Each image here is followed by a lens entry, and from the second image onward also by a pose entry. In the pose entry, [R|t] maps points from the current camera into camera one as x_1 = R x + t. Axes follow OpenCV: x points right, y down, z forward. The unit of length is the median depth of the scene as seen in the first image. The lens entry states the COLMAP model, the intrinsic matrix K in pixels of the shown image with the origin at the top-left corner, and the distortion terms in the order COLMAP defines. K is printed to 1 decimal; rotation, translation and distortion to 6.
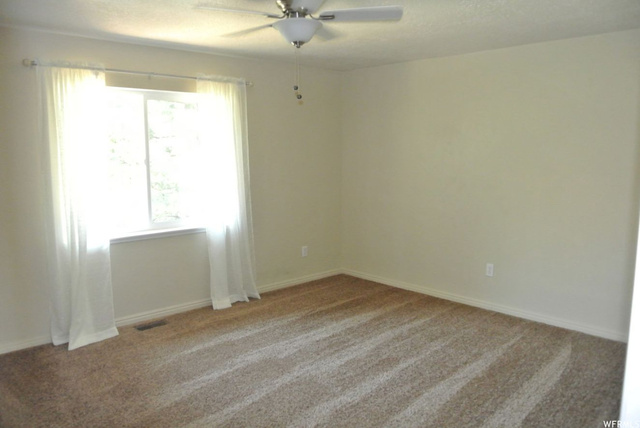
lens RADIAL K [[492.9, 0, 311.7], [0, 492.9, 215.9], [0, 0, 1]] dist [-0.093928, 0.044206]
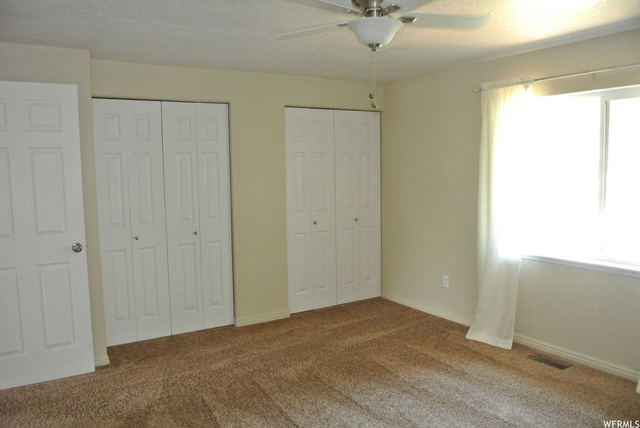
lens RADIAL K [[492.9, 0, 311.7], [0, 492.9, 215.9], [0, 0, 1]] dist [-0.093928, 0.044206]
pose [[-0.212455, 0.099560, -0.972086, 0.648818], [-0.112497, 0.985690, 0.125540, -0.106667], [0.970674, 0.136028, -0.198214, 0.805233]]
